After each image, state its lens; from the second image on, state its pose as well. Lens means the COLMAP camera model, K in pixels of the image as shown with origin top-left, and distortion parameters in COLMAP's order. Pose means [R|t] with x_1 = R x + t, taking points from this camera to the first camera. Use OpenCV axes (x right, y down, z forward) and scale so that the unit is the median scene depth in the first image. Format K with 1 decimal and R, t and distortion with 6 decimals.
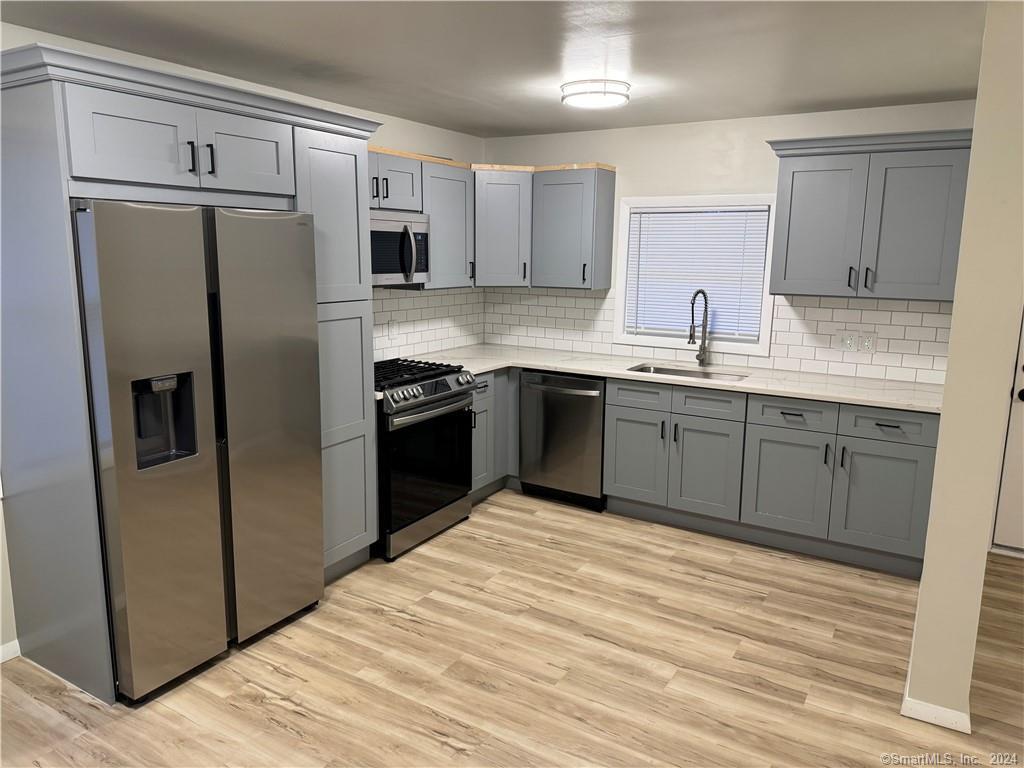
lens RADIAL K [[721.3, 0, 511.7], [0, 721.3, 386.6], [0, 0, 1]] dist [-0.001701, -0.000496]
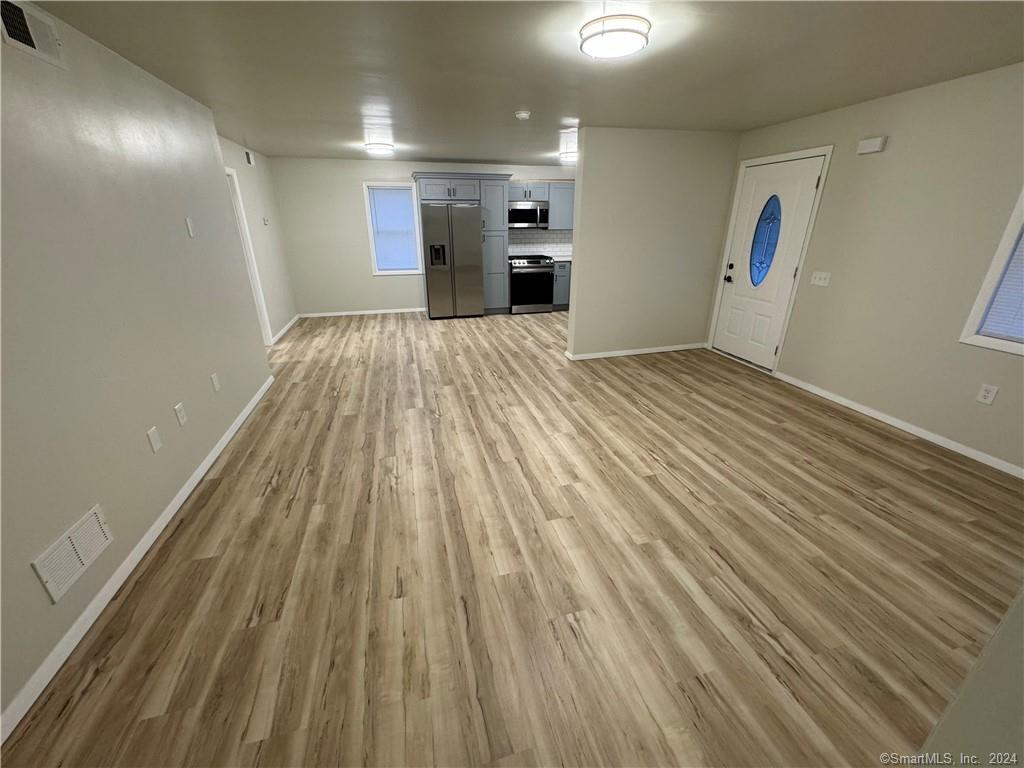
lens RADIAL K [[408.9, 0, 511.0], [0, 408.9, 381.1], [0, 0, 1]] dist [-0.001279, -0.000003]
pose [[0.724574, 0.242313, -0.645196, 1.399565], [-0.119048, 0.966088, 0.229134, 0.135546], [0.678838, -0.089216, 0.728848, -0.513247]]
